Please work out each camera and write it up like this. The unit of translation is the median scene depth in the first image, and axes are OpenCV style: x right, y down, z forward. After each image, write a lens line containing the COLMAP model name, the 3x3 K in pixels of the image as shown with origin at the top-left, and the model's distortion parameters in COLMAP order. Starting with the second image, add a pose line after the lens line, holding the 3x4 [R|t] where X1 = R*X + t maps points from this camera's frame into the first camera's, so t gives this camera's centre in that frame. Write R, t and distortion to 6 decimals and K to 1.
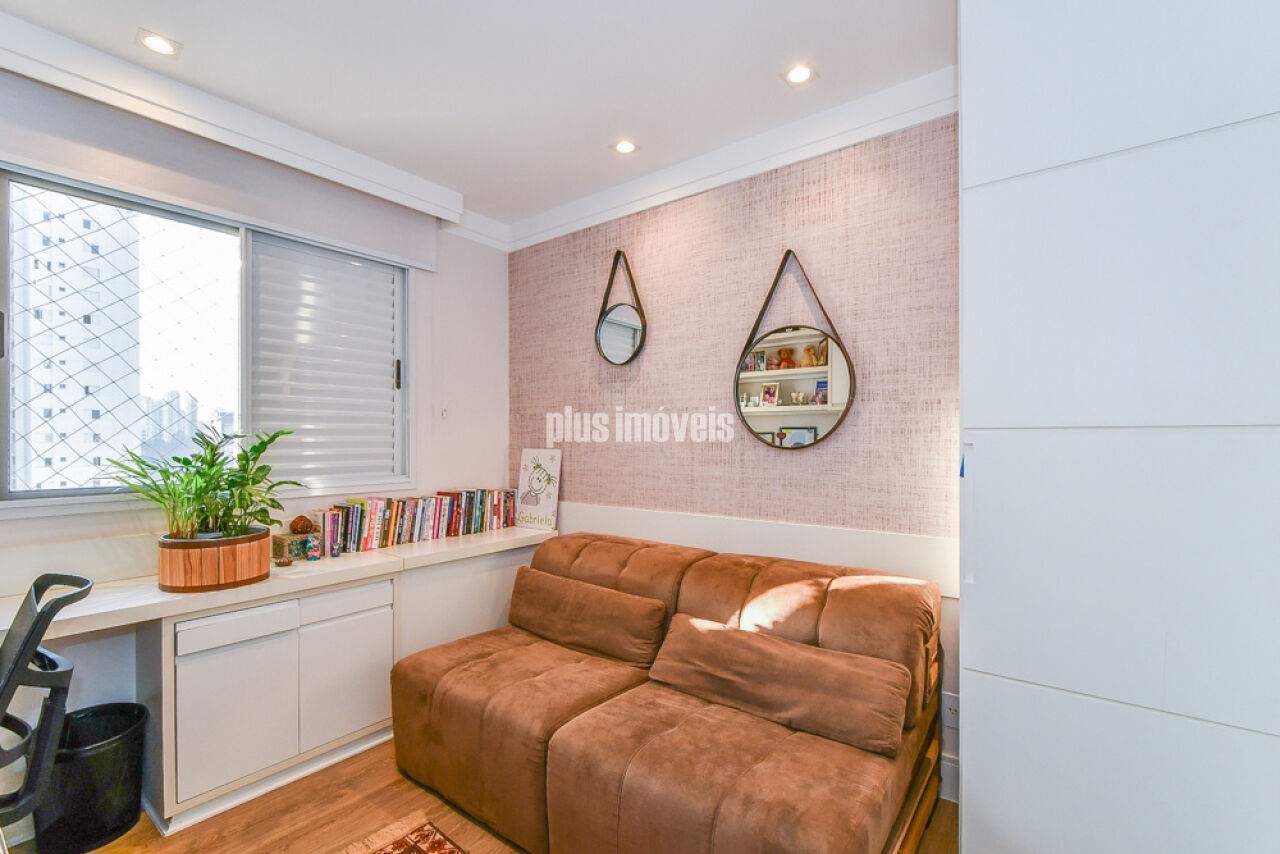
lens RADIAL K [[578.8, 0, 637.0], [0, 578.8, 438.6], [0, 0, 1]] dist [0.000394, -0.000758]
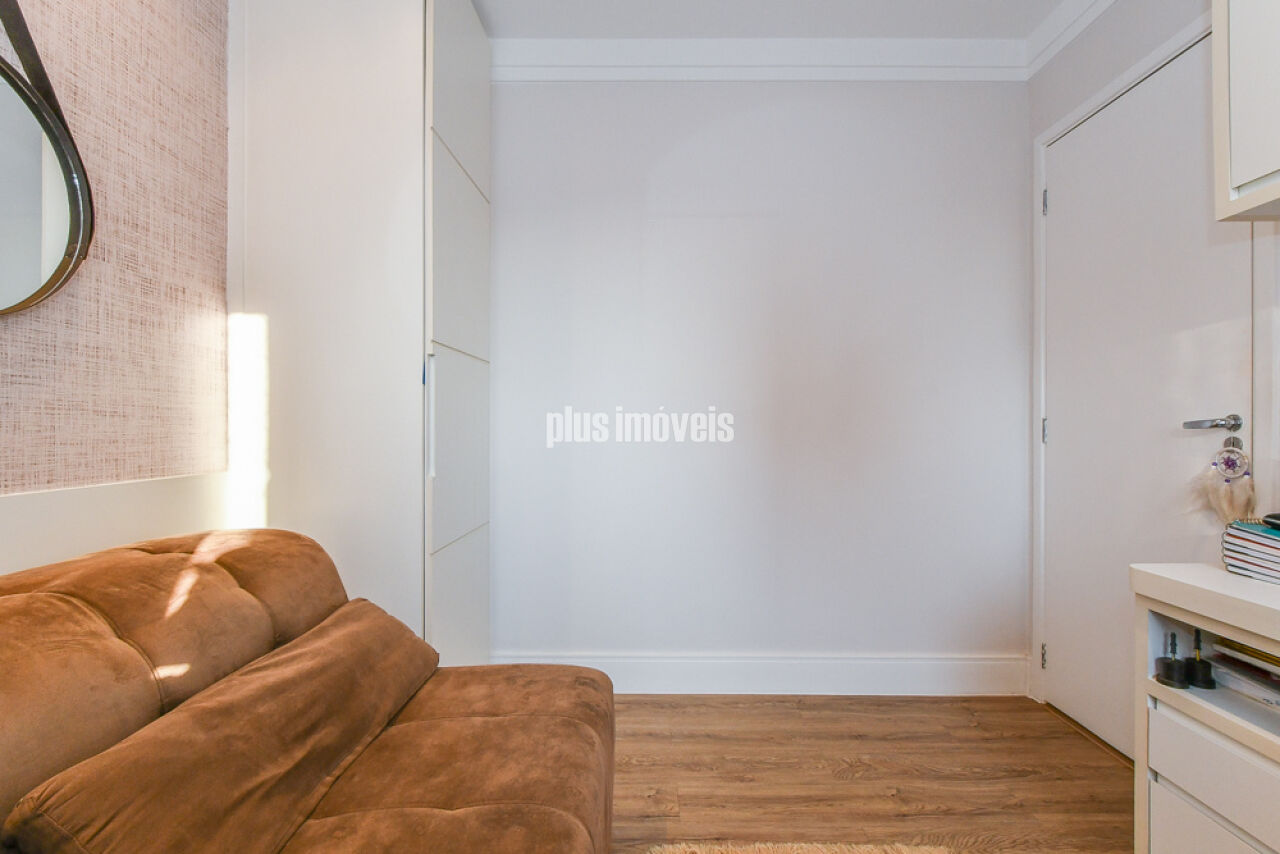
lens RADIAL K [[578.8, 0, 638.2], [0, 578.8, 422.0], [0, 0, 1]] dist [0.000394, -0.000758]
pose [[-0.612308, 0.007712, 0.790581, -0.392442], [0.000114, 0.999953, -0.009666, 0.105338], [-0.790619, -0.005828, -0.612281, 0.953451]]
